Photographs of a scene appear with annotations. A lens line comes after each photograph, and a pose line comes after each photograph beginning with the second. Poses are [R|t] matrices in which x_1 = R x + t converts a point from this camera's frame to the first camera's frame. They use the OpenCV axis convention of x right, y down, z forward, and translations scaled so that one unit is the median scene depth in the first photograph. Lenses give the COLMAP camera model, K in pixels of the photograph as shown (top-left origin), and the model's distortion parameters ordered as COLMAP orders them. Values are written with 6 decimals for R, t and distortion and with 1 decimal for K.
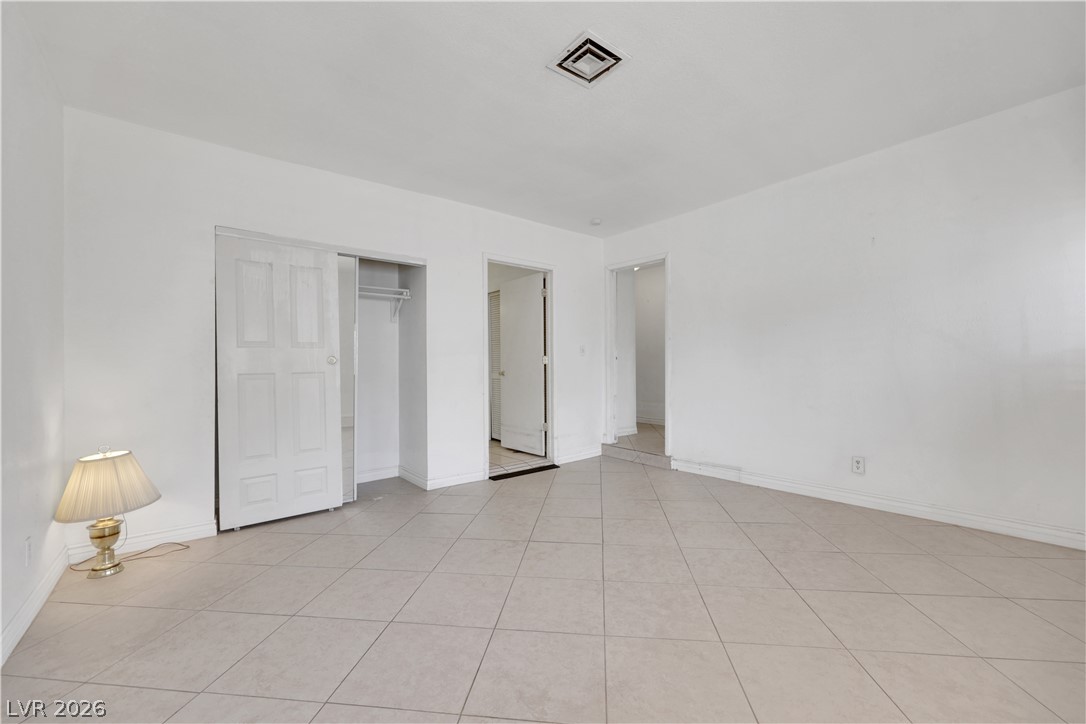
lens RADIAL K [[440.7, 0, 541.8], [0, 440.7, 360.3], [0, 0, 1]] dist [-0.000423, -0.000162]
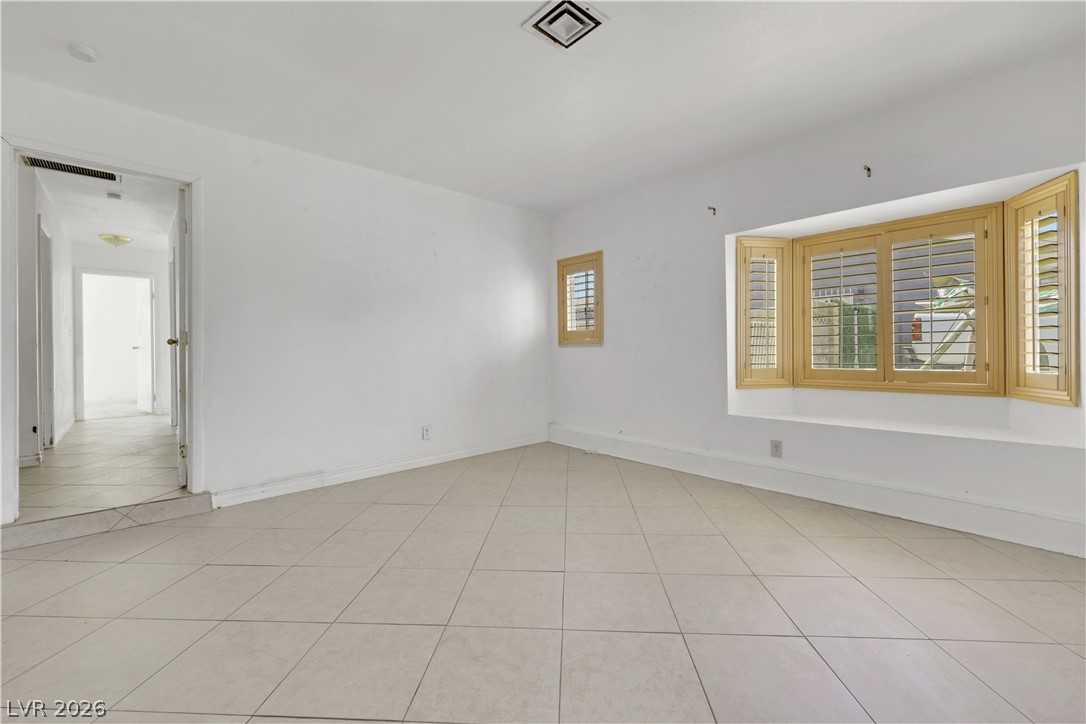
lens RADIAL K [[445.4, 0, 545.2], [0, 445.4, 350.2], [0, 0, 1]] dist [-0.000655, 0.000118]
pose [[-0.067871, 0.008640, 0.997657, -0.478348], [-0.005935, 0.999941, -0.009064, 0.010063], [-0.997676, -0.006536, -0.067815, 0.628205]]
